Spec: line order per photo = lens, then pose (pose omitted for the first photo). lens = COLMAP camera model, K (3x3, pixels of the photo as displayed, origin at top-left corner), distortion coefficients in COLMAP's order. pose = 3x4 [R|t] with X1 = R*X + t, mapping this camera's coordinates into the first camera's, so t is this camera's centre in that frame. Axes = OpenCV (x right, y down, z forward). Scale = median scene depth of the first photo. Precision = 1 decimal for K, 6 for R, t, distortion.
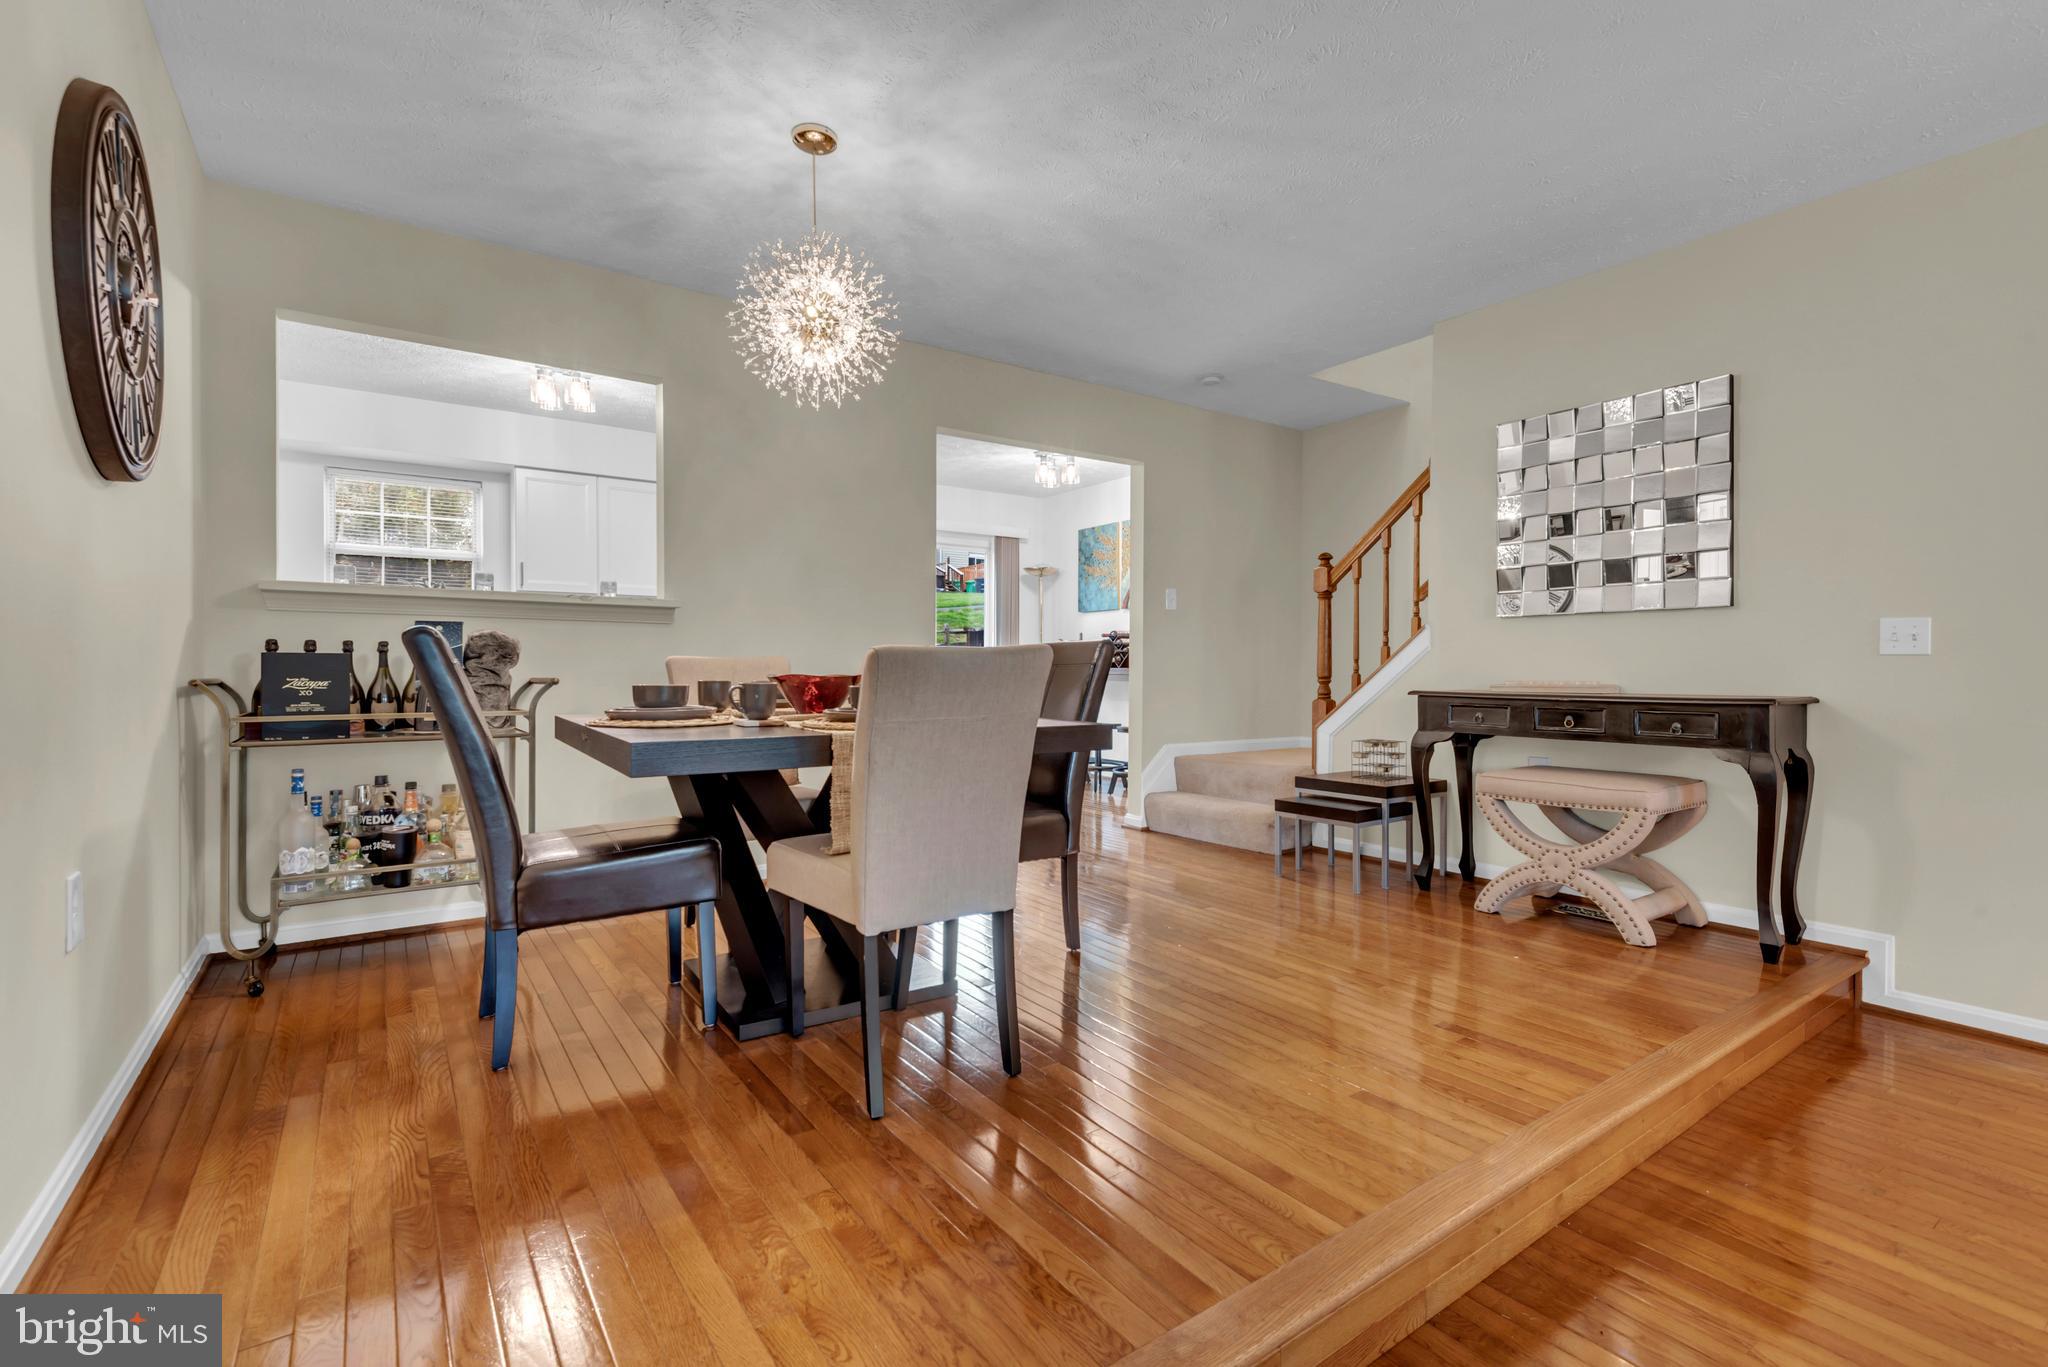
lens RADIAL K [[913.4, 0, 1022.5], [0, 913.4, 667.3], [0, 0, 1]] dist [0.024299, -0.013868]
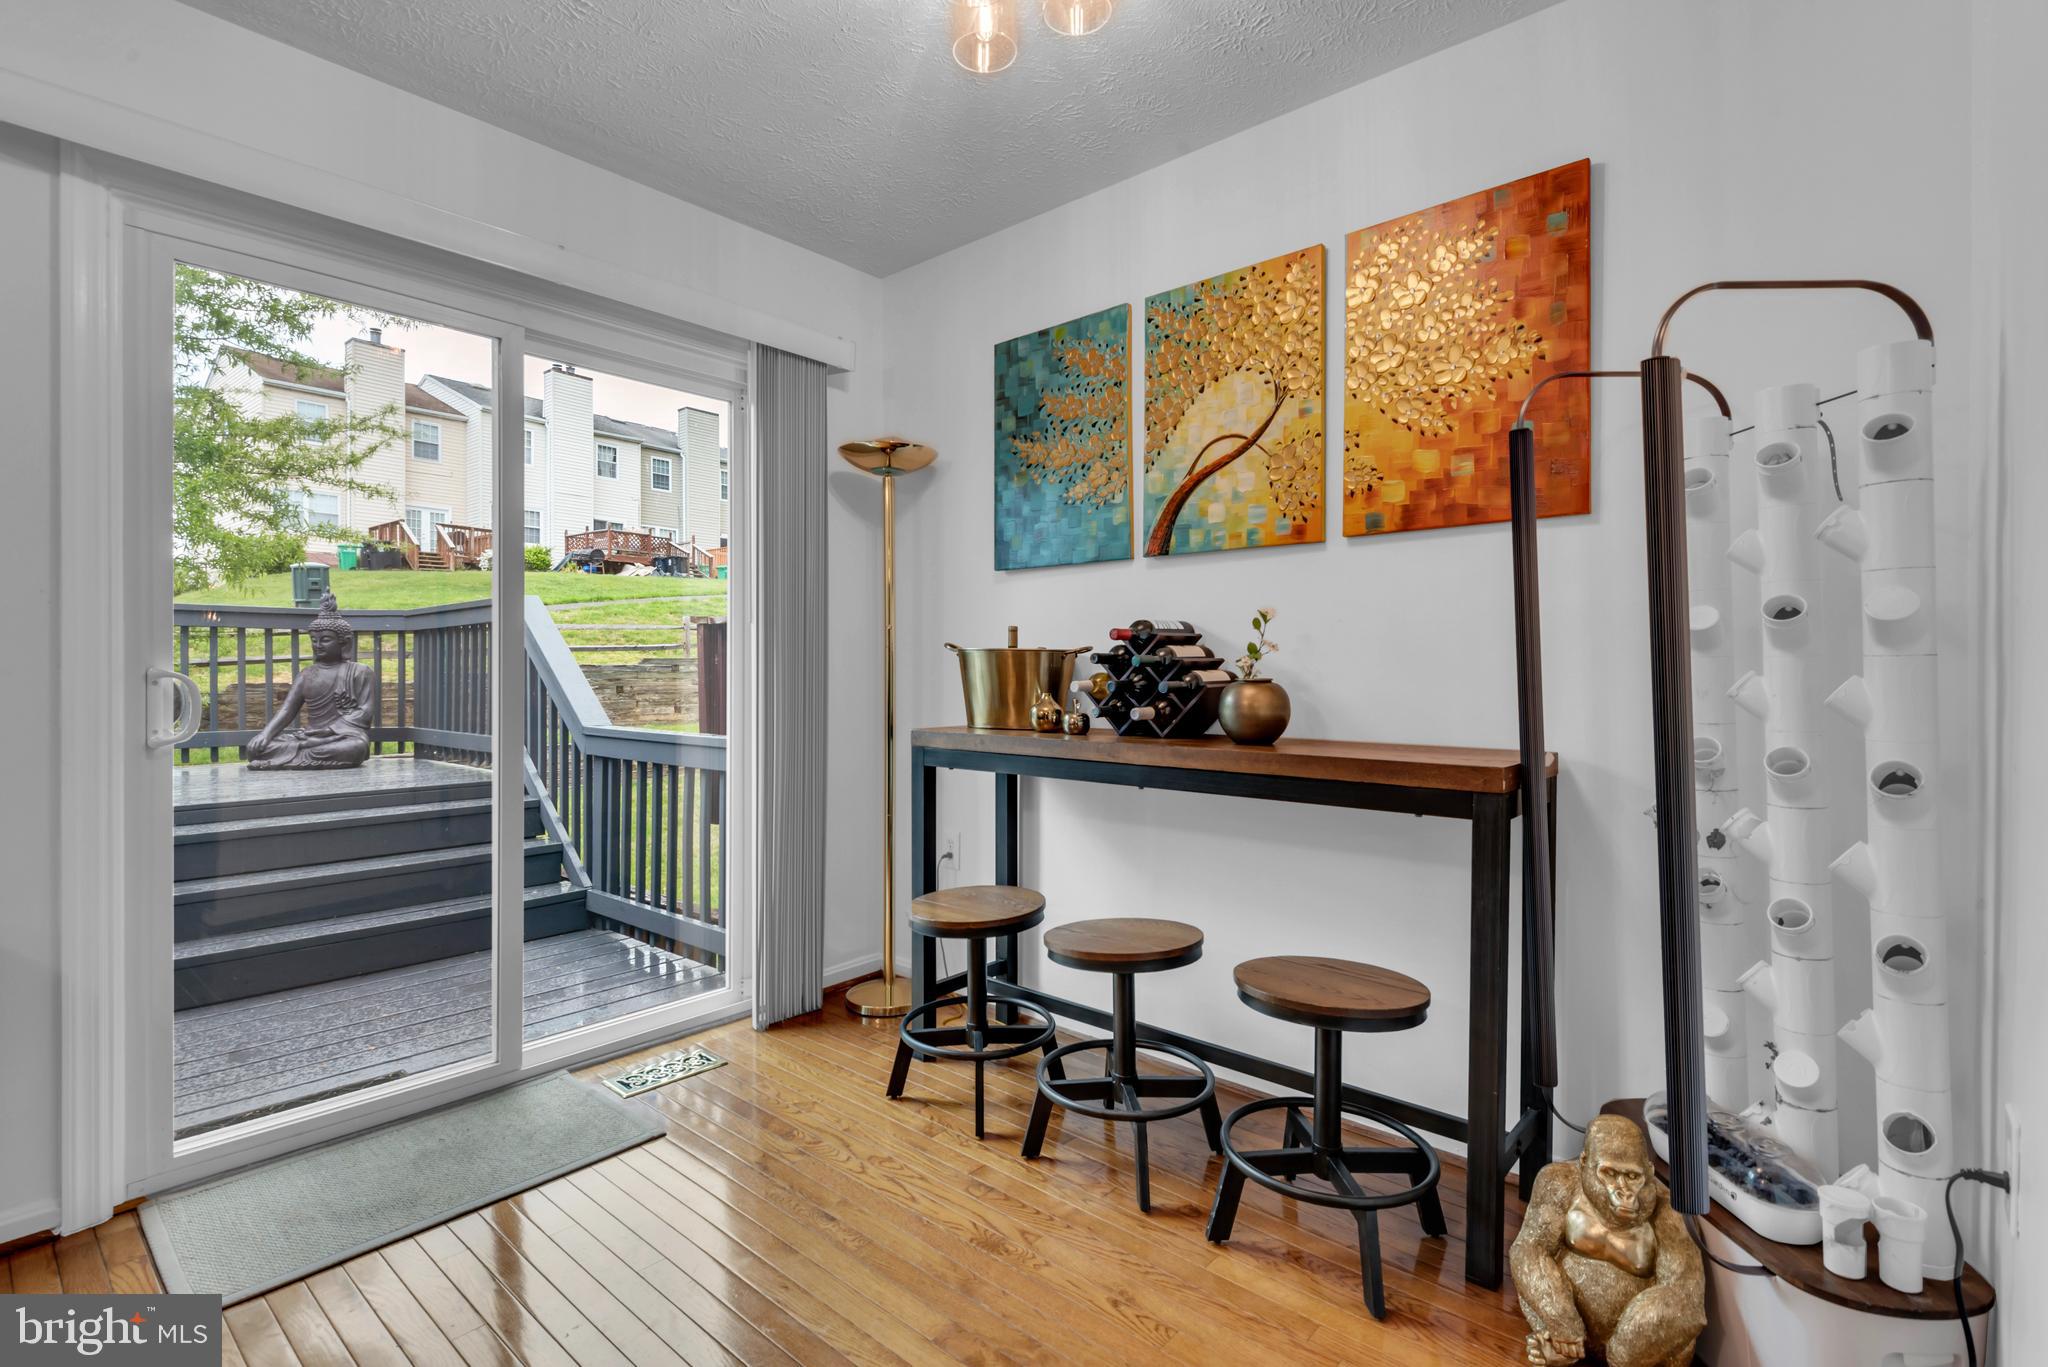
lens RADIAL K [[950.9, 0, 1023.7], [0, 950.9, 674.1], [0, 0, 1]] dist [0.013335, -0.001671]
pose [[0.969944, 0.000752, 0.243328, -0.019817], [-0.002086, 0.999984, 0.005227, -0.020505], [-0.243320, -0.005577, 0.969930, 0.620747]]
